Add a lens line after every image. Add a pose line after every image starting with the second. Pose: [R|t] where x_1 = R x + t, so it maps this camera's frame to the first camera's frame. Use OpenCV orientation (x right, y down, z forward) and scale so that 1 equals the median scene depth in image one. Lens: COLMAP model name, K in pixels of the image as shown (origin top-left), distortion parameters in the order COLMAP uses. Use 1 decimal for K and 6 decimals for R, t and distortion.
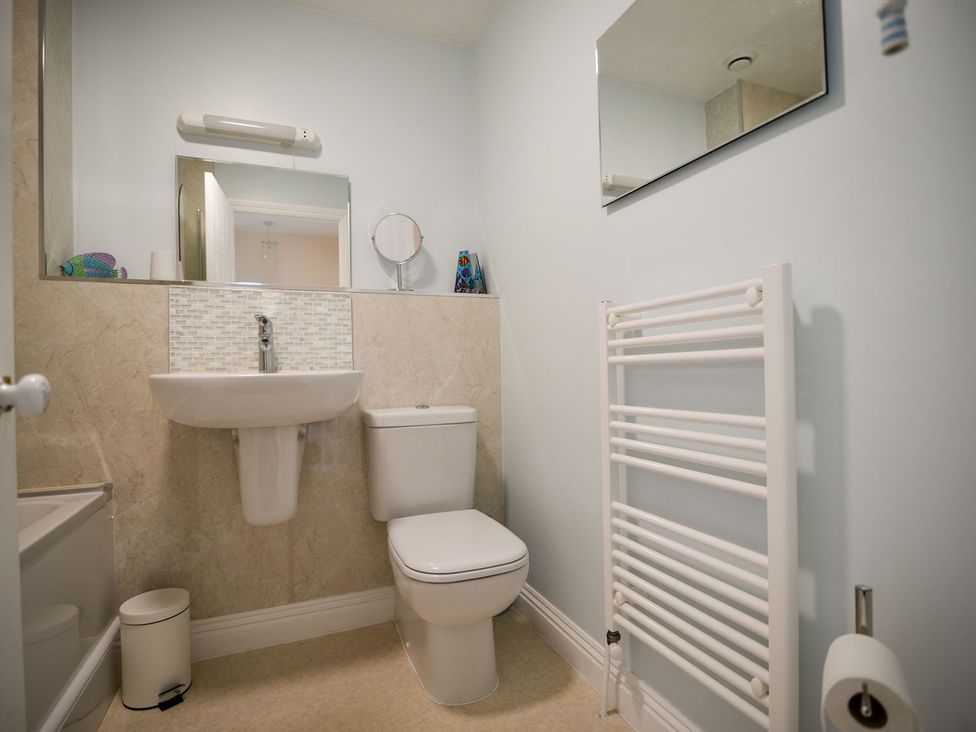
lens RADIAL K [[516.9, 0, 488.0], [0, 516.9, 366.0], [0, 0, 1]] dist [-0.015889, -0.000050]
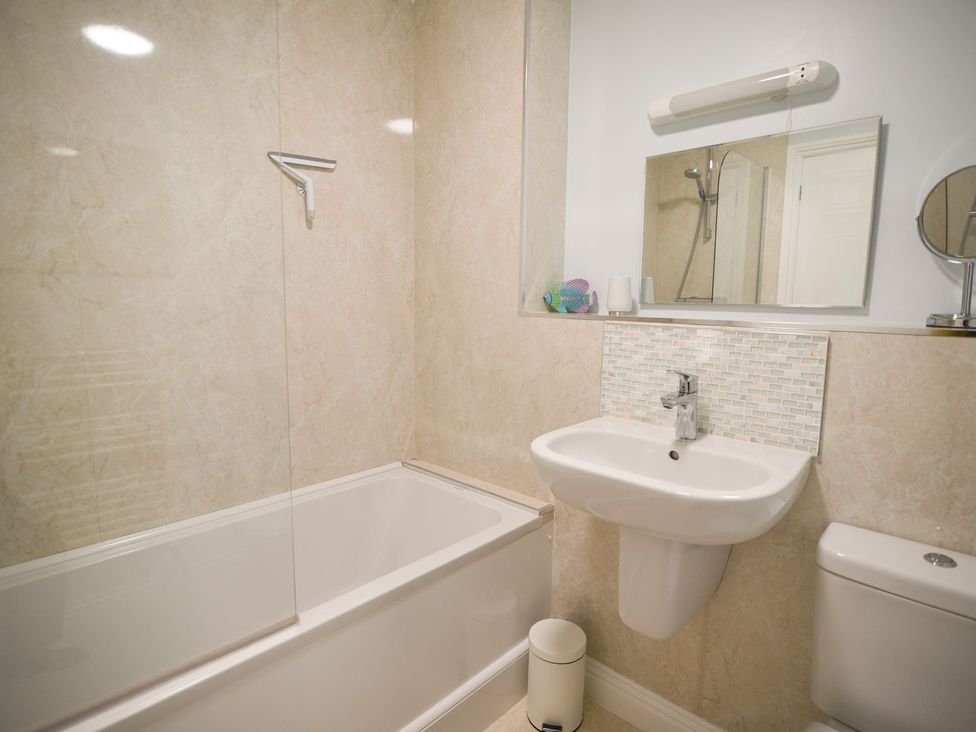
lens RADIAL K [[516.9, 0, 488.0], [0, 516.9, 366.0], [0, 0, 1]] dist [-0.015889, -0.000050]
pose [[0.410098, 0.142734, -0.900803, 0.136949], [-0.005930, 0.988075, 0.153862, -0.213994], [0.912022, -0.057756, 0.406054, 0.417098]]
